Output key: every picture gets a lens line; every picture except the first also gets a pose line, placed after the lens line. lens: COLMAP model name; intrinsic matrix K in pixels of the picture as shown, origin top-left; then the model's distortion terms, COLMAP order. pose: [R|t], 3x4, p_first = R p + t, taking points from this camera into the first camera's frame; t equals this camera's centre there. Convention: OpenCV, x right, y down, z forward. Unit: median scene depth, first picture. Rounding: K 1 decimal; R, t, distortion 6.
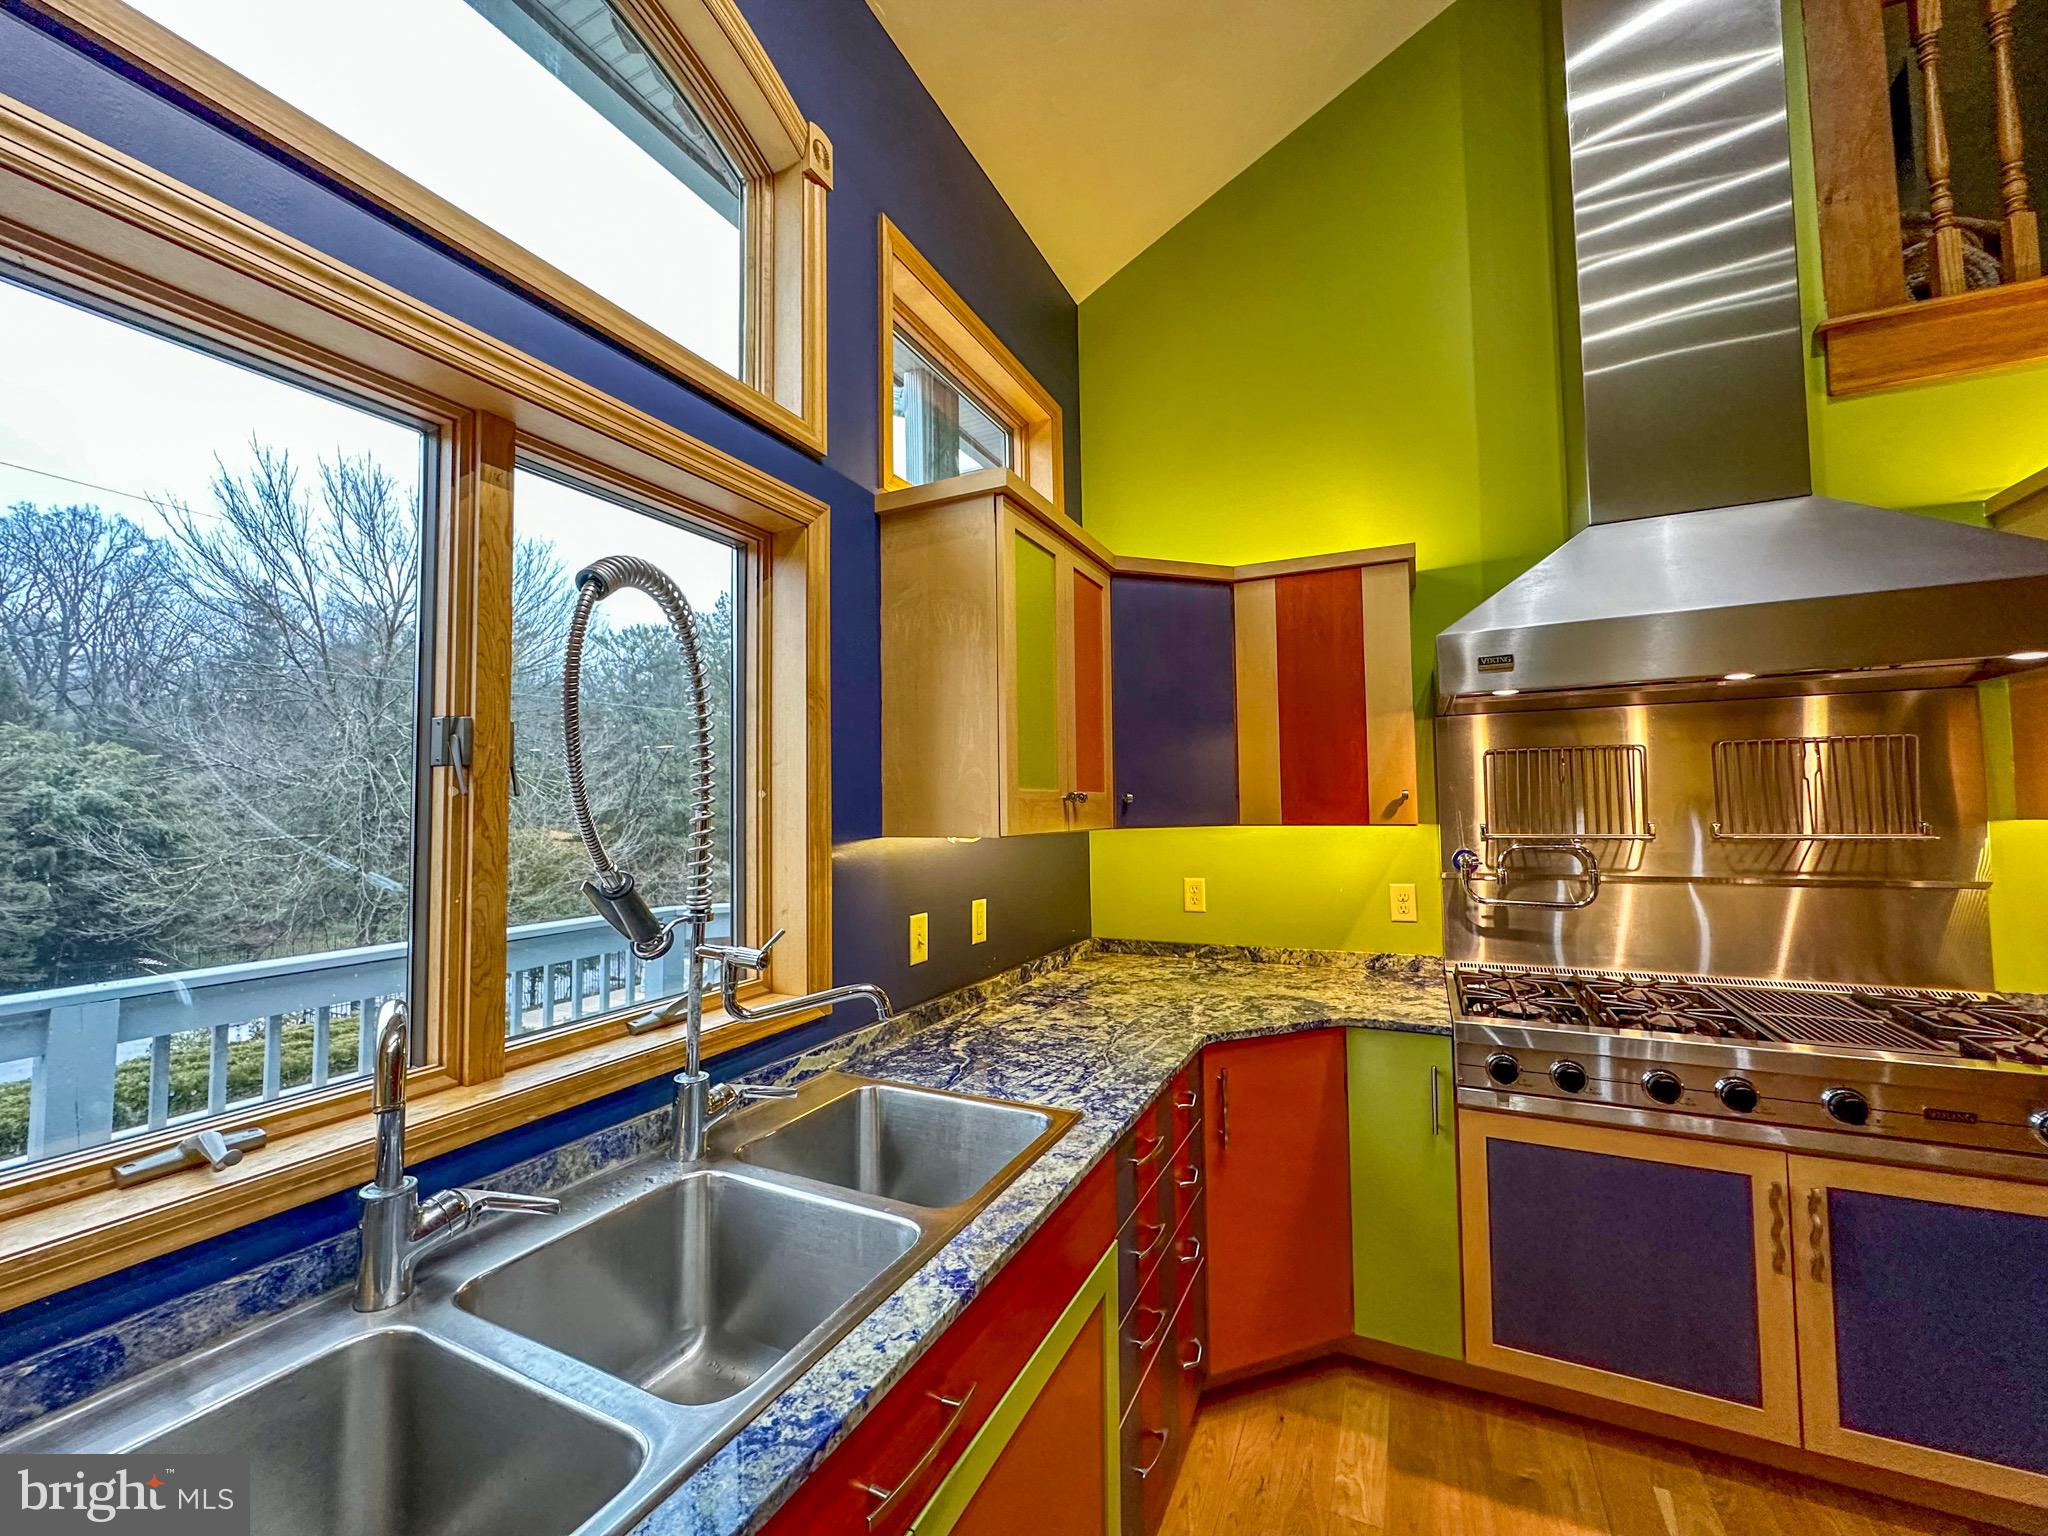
lens RADIAL K [[816.5, 0, 1025.3], [0, 816.5, 767.0], [0, 0, 1]] dist [-0.001222, -0.000181]
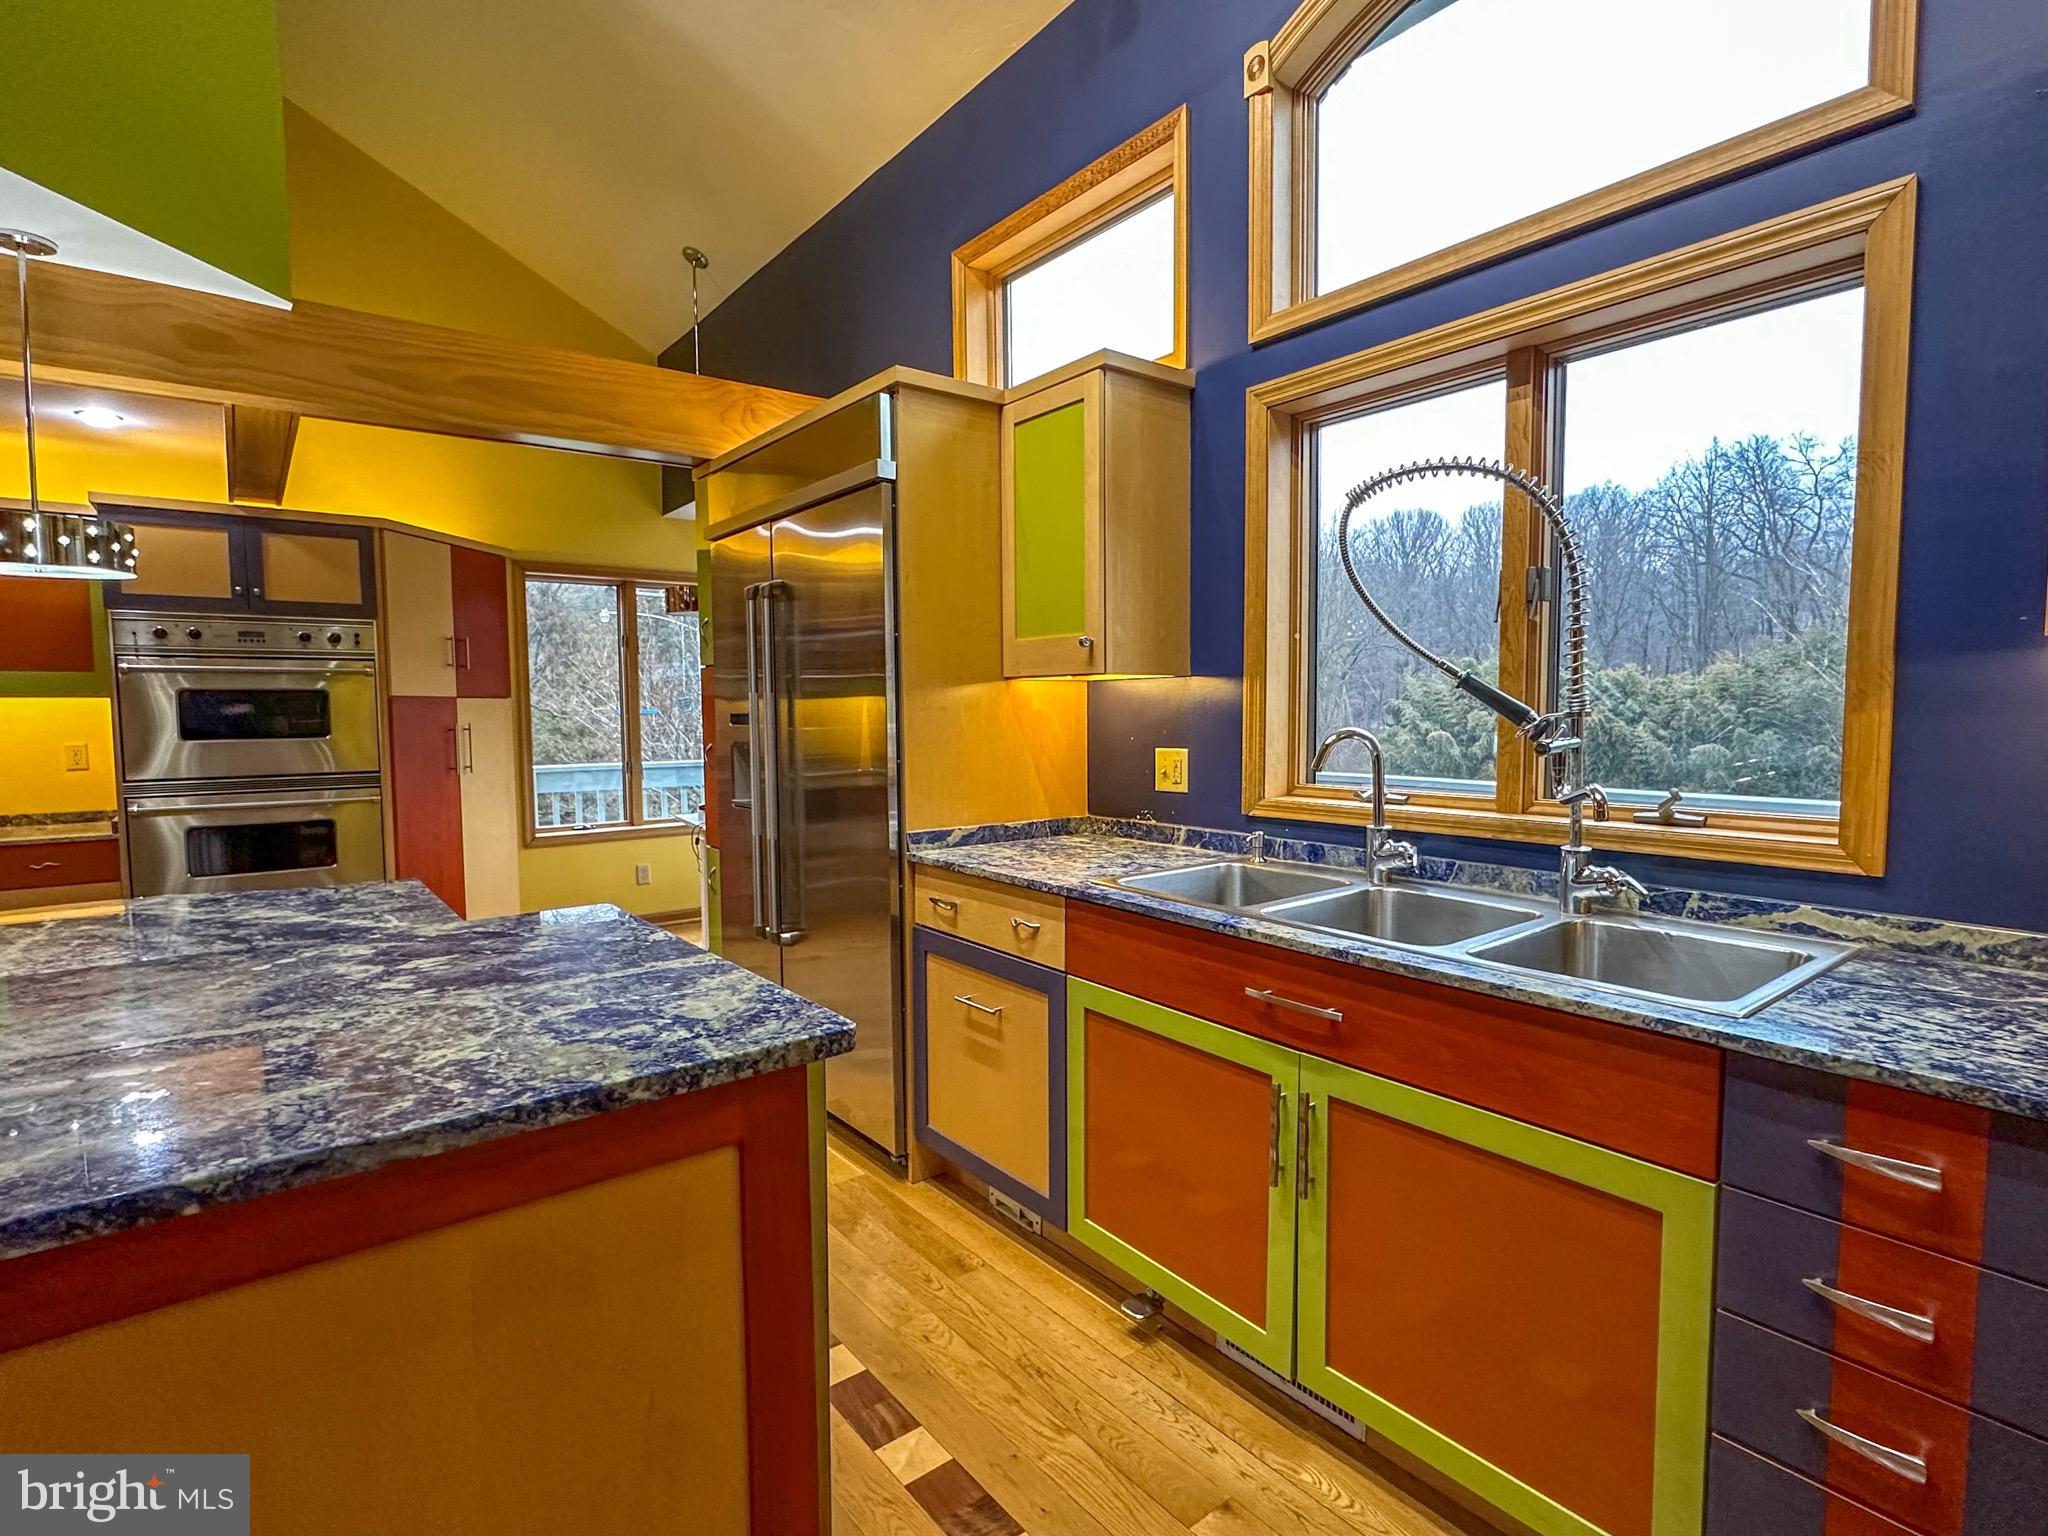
lens RADIAL K [[1009.9, 0, 1023.5], [0, 1009.9, 771.2], [0, 0, 1]] dist [-0.000388, -0.000293]
pose [[-0.439217, 0.073826, -0.895342, 0.973105], [0.056611, 0.996912, 0.054429, 0.109777], [0.896595, -0.026780, -0.442040, 0.720485]]
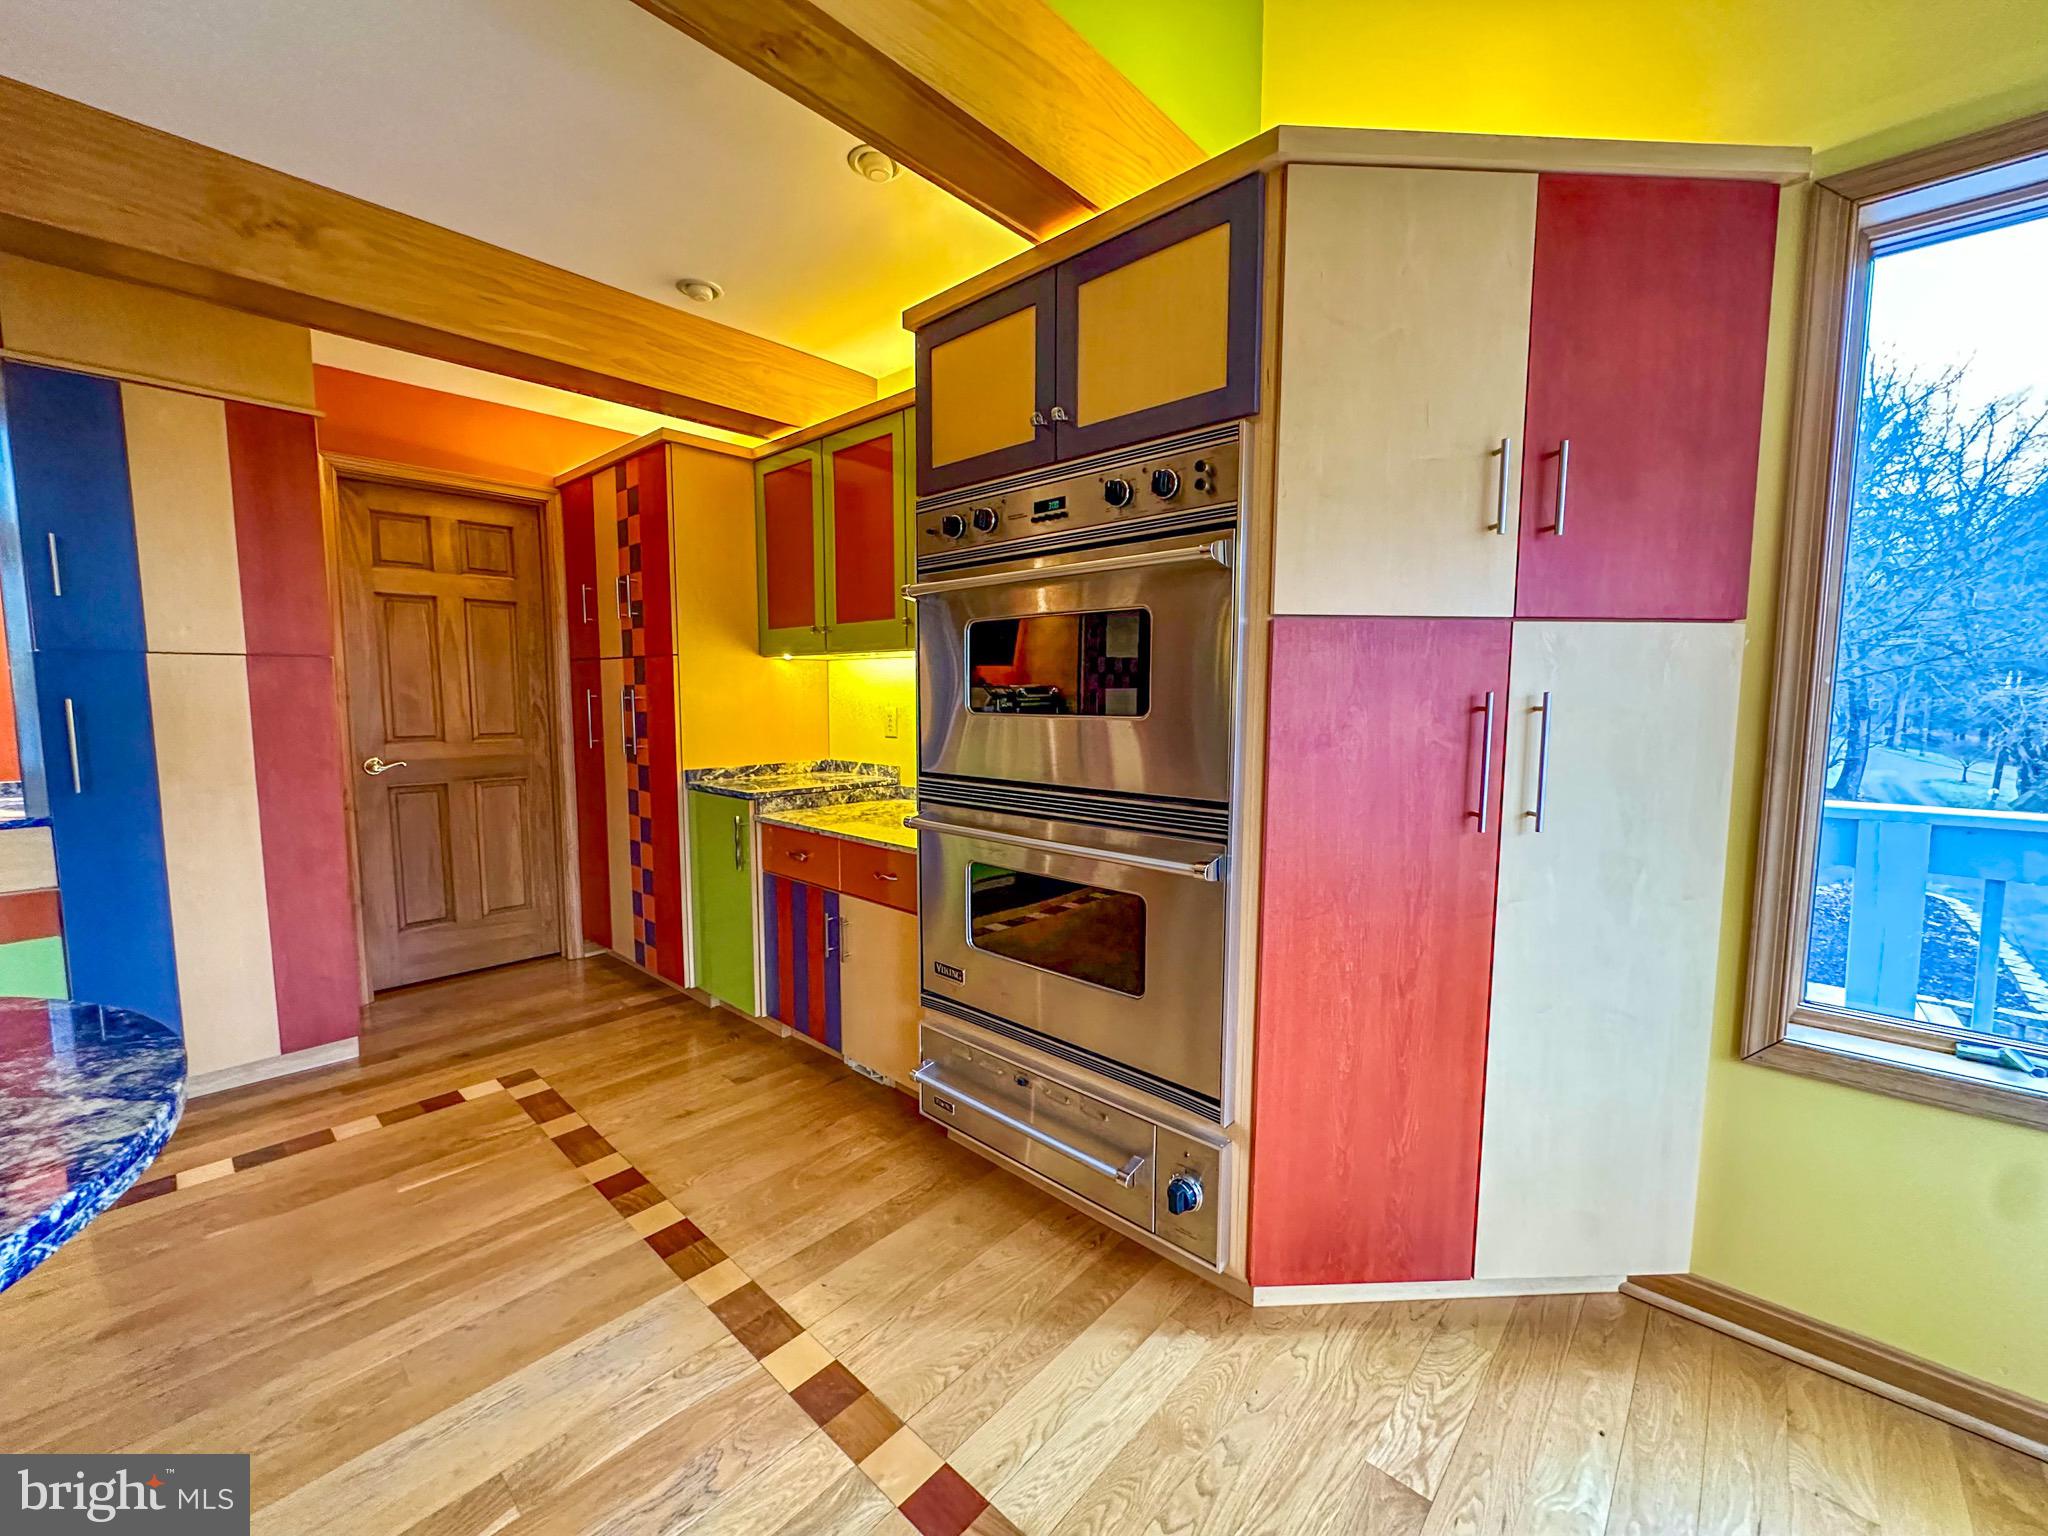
lens RADIAL K [[816.5, 0, 1025.3], [0, 816.5, 767.0], [0, 0, 1]] dist [-0.001222, -0.000181]
pose [[-0.959673, -0.014680, 0.280734, -0.761987], [-0.003994, 0.999247, 0.038598, 0.087266], [-0.281089, 0.035920, -0.959009, -1.147104]]
